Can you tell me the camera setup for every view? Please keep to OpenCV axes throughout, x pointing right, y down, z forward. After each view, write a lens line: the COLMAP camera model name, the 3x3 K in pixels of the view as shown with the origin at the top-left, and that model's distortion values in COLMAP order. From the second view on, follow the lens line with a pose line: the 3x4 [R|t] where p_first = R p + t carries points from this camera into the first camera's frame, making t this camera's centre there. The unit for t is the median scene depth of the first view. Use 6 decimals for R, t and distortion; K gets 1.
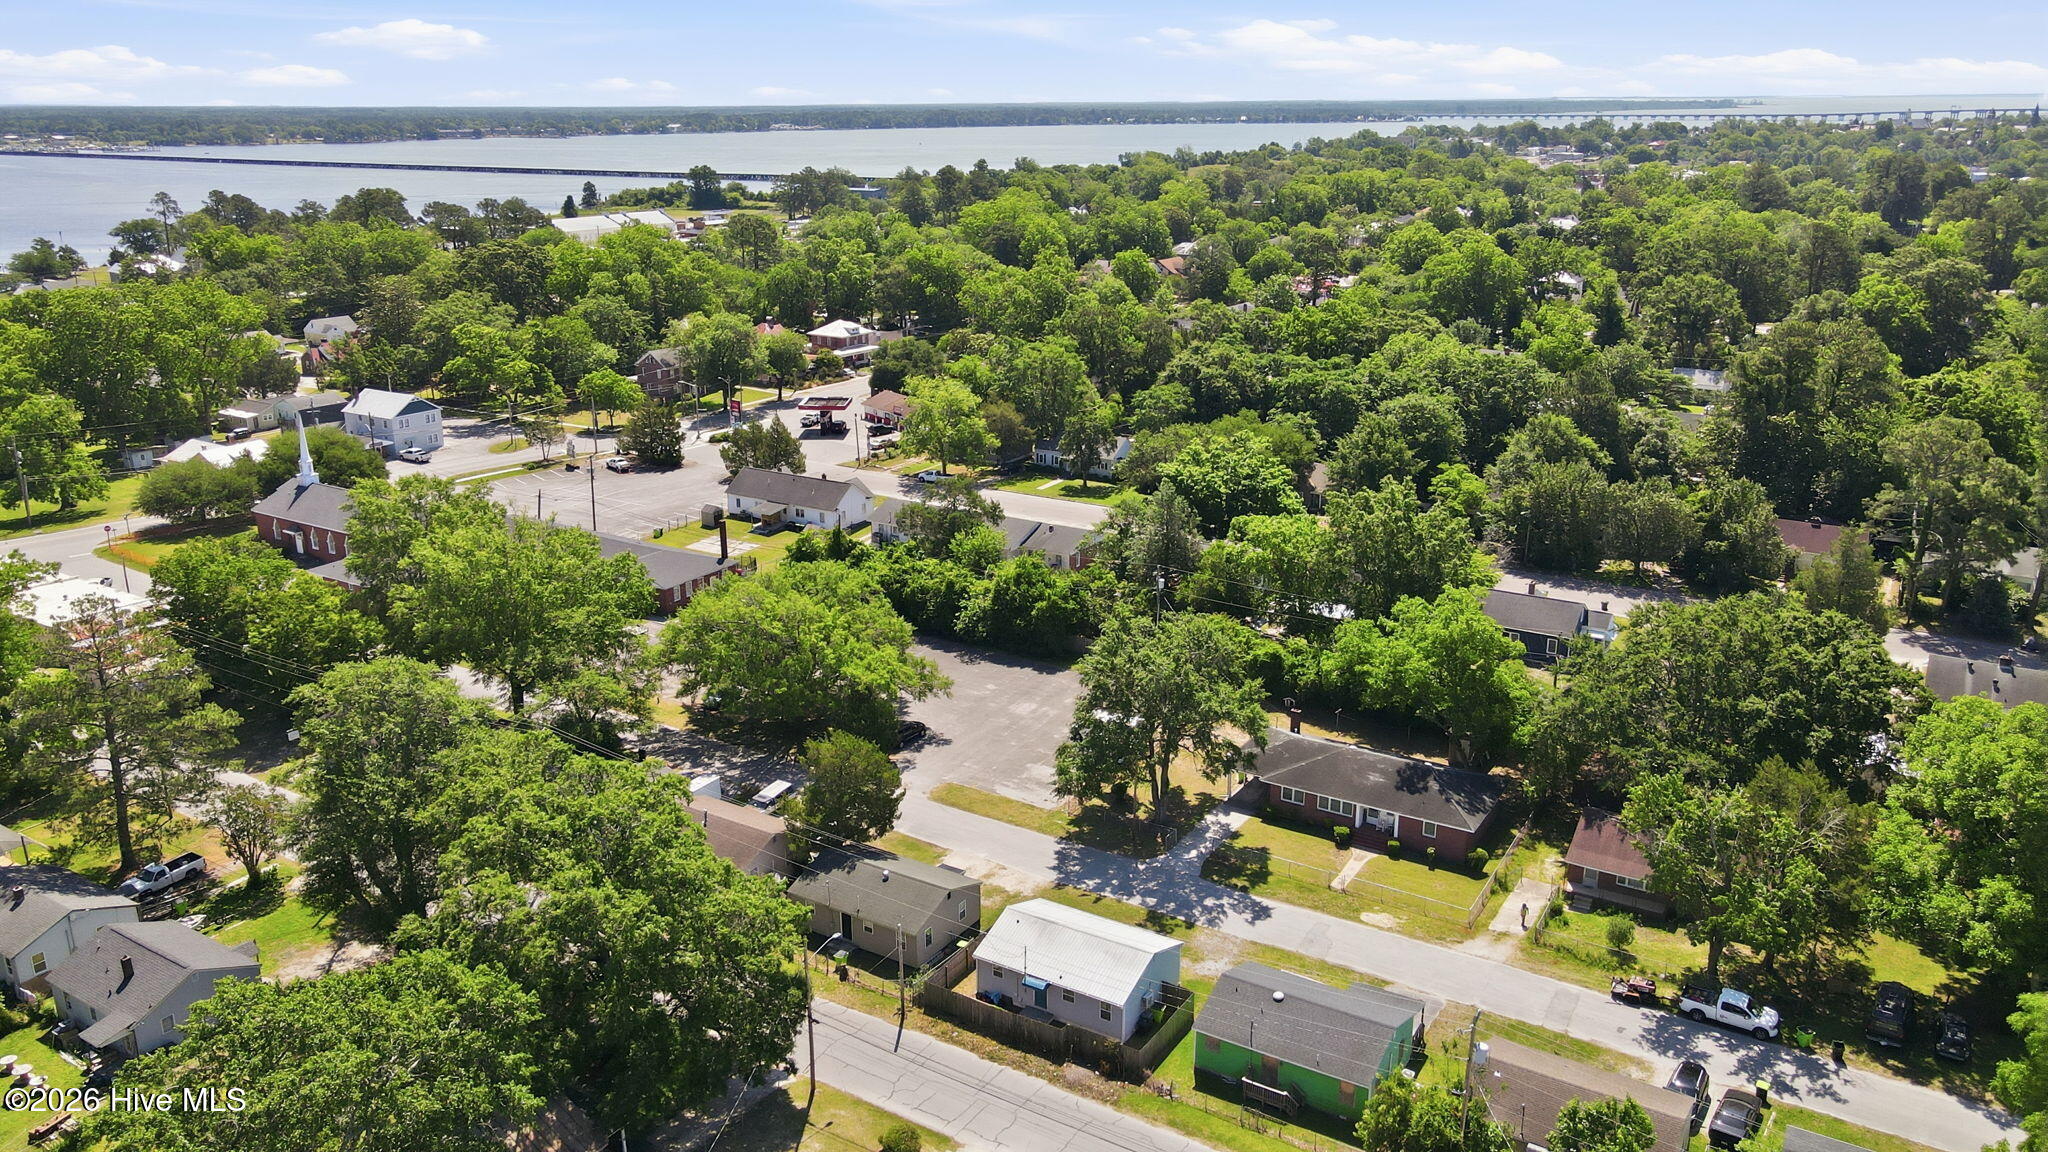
lens RADIAL K [[1516.8, 0, 1009.1], [0, 1516.8, 578.0], [0, 0, 1]] dist [-0.005779, 0.033714]
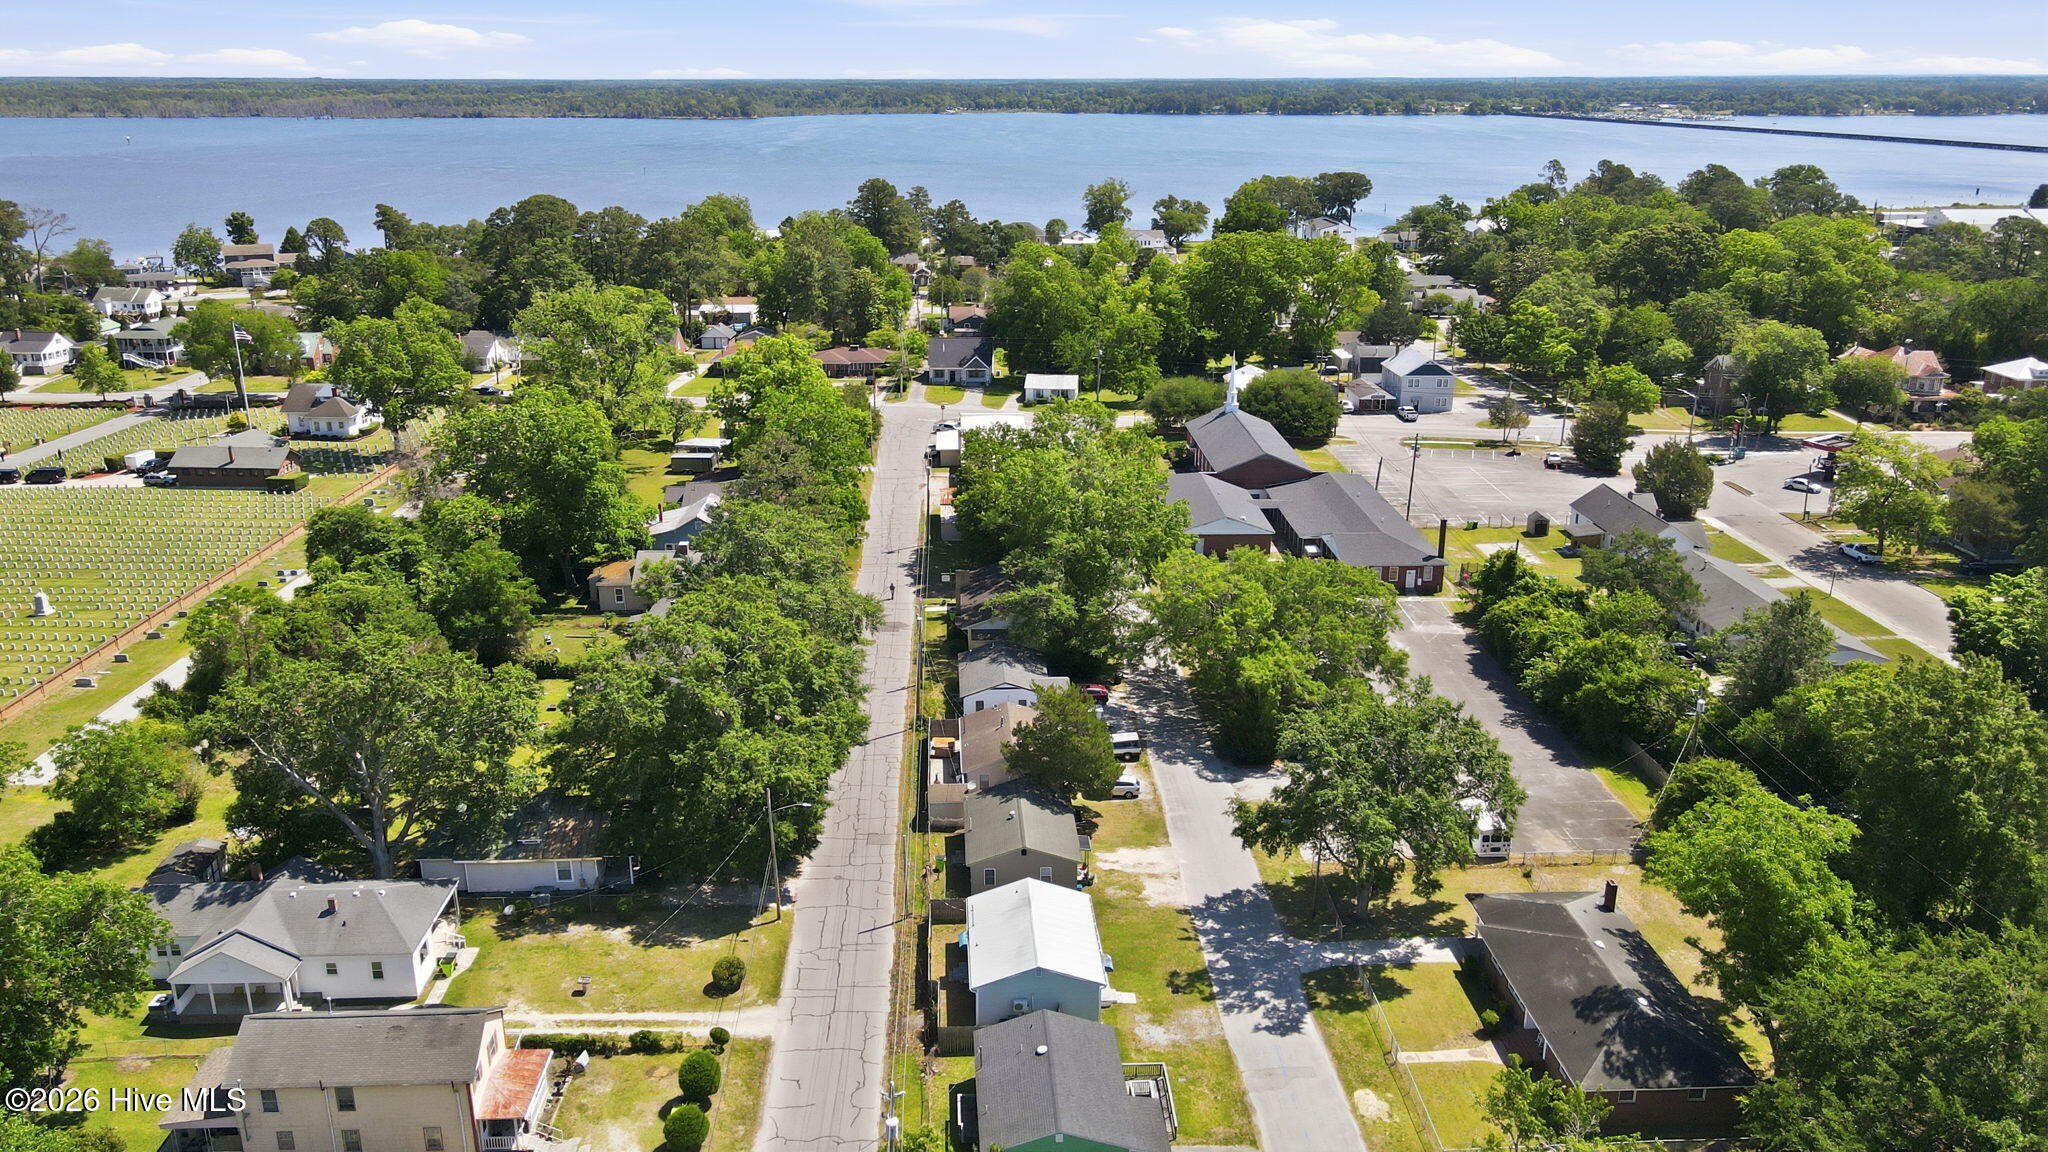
lens RADIAL K [[1508.1, 0, 1005.0], [0, 1508.1, 598.0], [0, 0, 1]] dist [-0.002270, 0.056143]
pose [[0.569752, 0.275512, -0.774258, 0.399712], [-0.251883, 0.955330, 0.154592, -0.064996], [0.782264, 0.106944, 0.613698, 0.185208]]
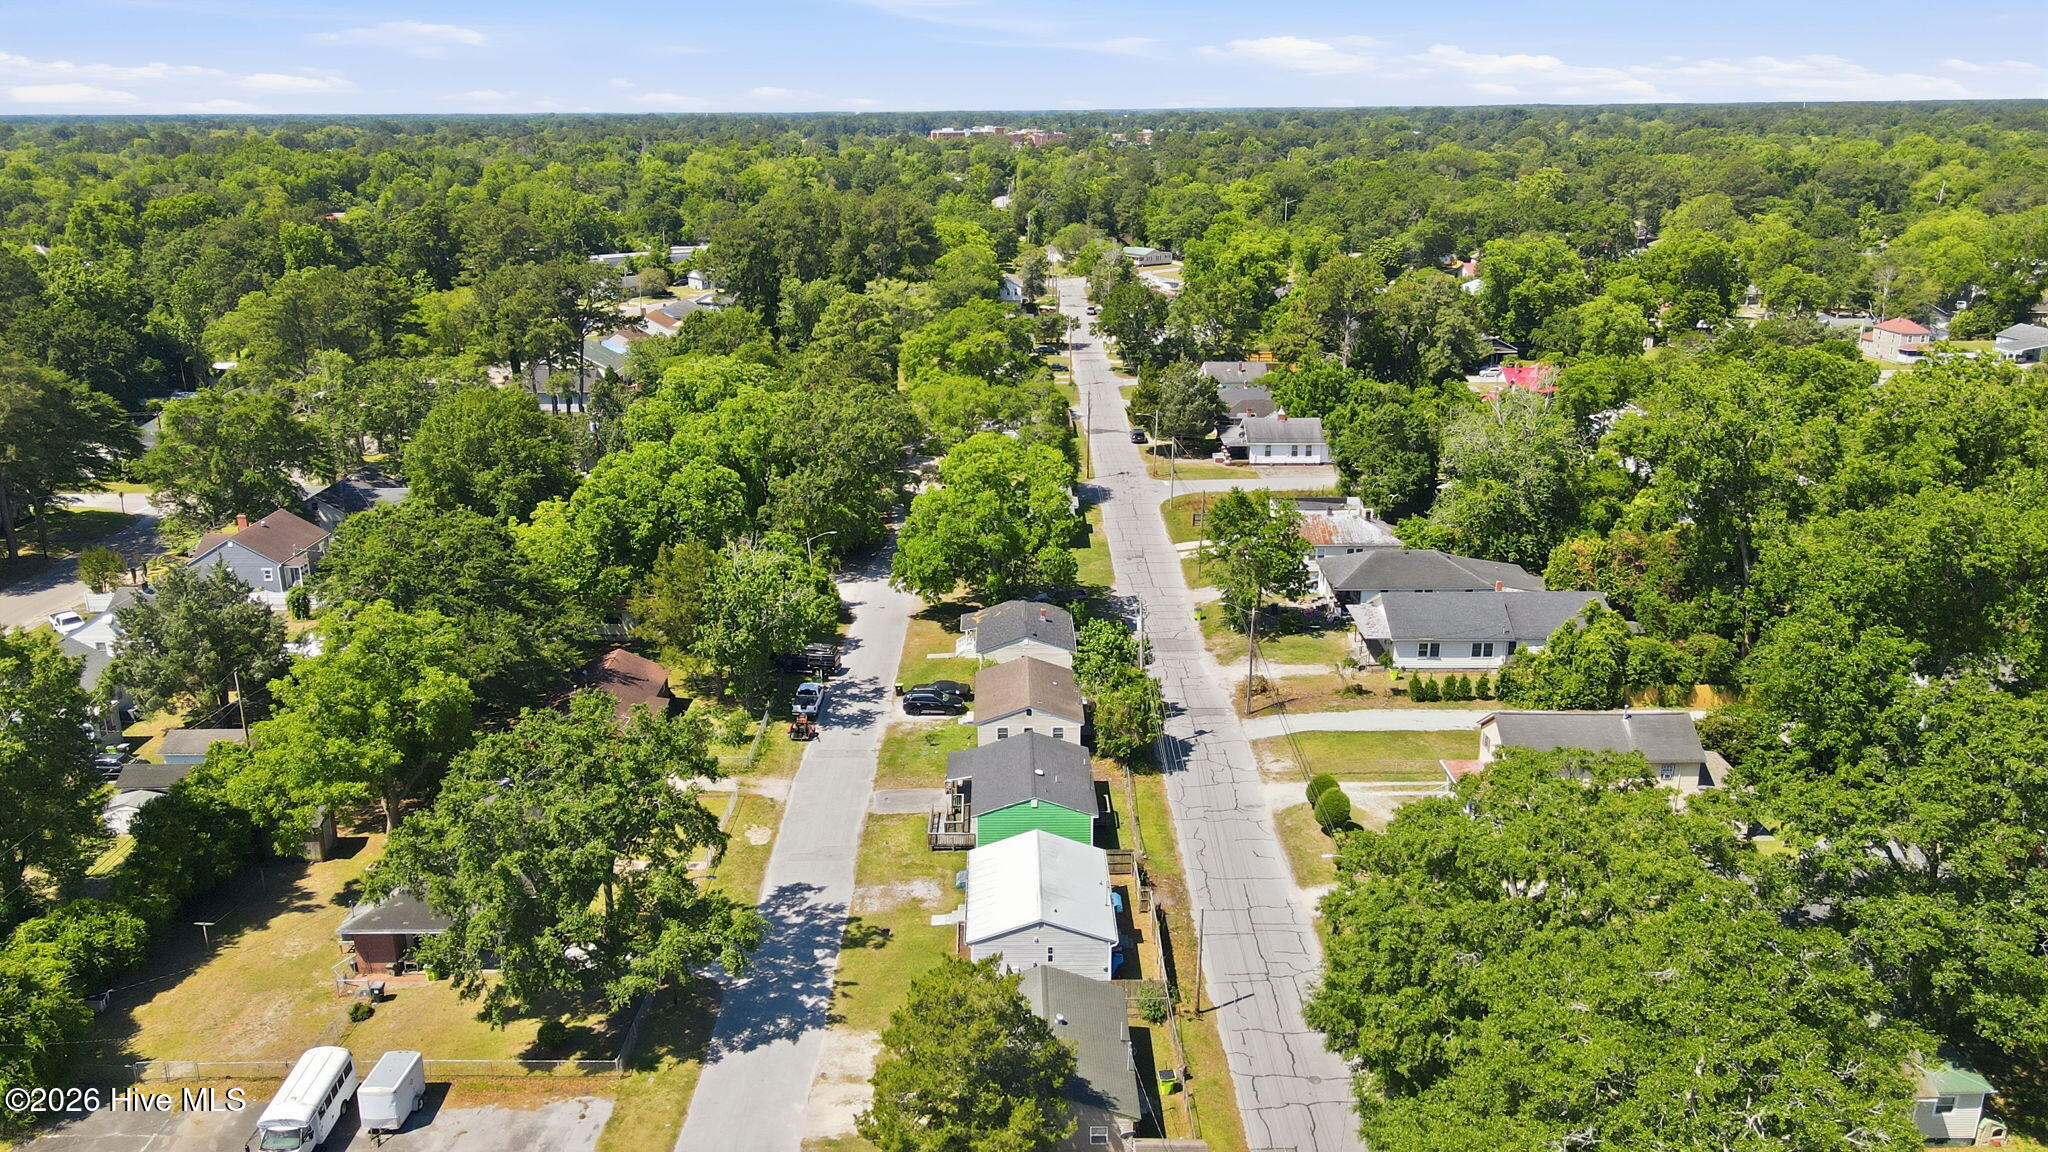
lens RADIAL K [[1508.5, 0, 983.6], [0, 1508.5, 574.7], [0, 0, 1]] dist [0.033484, 0.006038]
pose [[-0.529805, -0.237700, 0.814129, -0.335659], [0.271217, 0.862032, 0.428184, -0.169661], [-0.803585, 0.447659, -0.392241, 0.692032]]
